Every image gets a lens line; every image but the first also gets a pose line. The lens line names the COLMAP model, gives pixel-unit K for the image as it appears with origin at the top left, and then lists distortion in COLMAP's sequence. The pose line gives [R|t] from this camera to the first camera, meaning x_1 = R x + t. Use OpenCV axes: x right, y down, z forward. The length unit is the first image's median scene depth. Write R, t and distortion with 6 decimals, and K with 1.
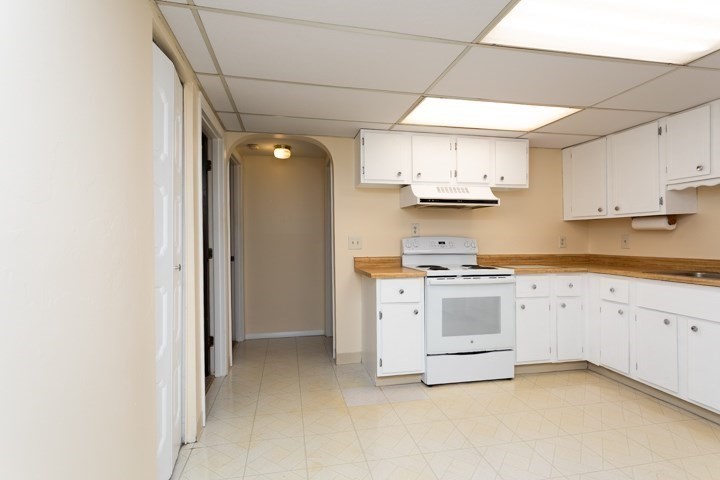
lens RADIAL K [[356.8, 0, 355.3], [0, 356.8, 242.4], [0, 0, 1]] dist [-0.000500, -0.000341]
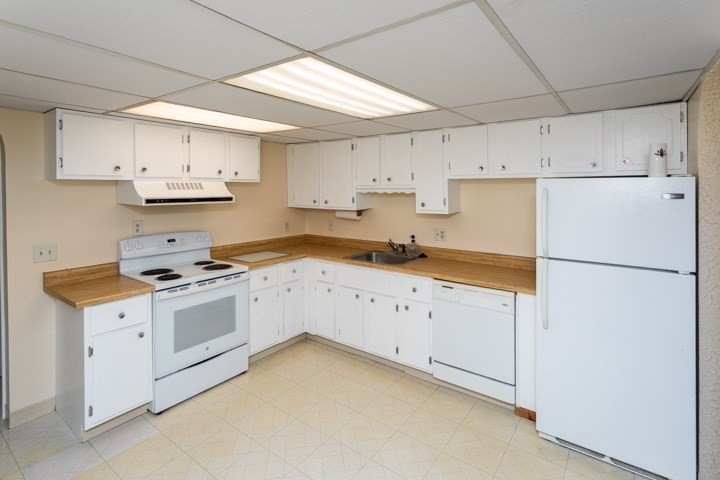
lens RADIAL K [[356.8, 0, 360.5], [0, 356.8, 190.1], [0, 0, 1]] dist [-0.000500, -0.000341]
pose [[0.734956, 0.002361, 0.678110, -0.023385], [0.000445, 0.999992, -0.003964, -0.139909], [-0.678114, 0.003216, 0.734949, 0.003908]]
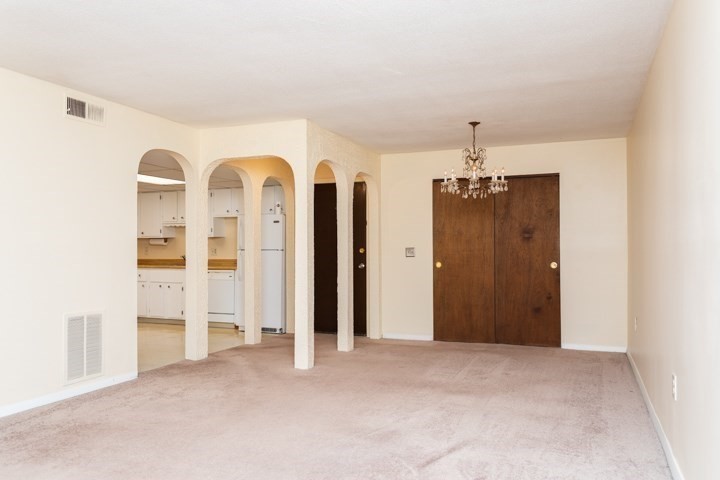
lens RADIAL K [[544.3, 0, 360.4], [0, 544.3, 243.3], [0, 0, 1]] dist [-0.009638, 0.000512]
pose [[0.535763, 0.015733, 0.844222, -1.133684], [0.002213, 0.999797, -0.020036, 0.020484], [-0.844366, 0.012603, 0.535619, -1.594786]]
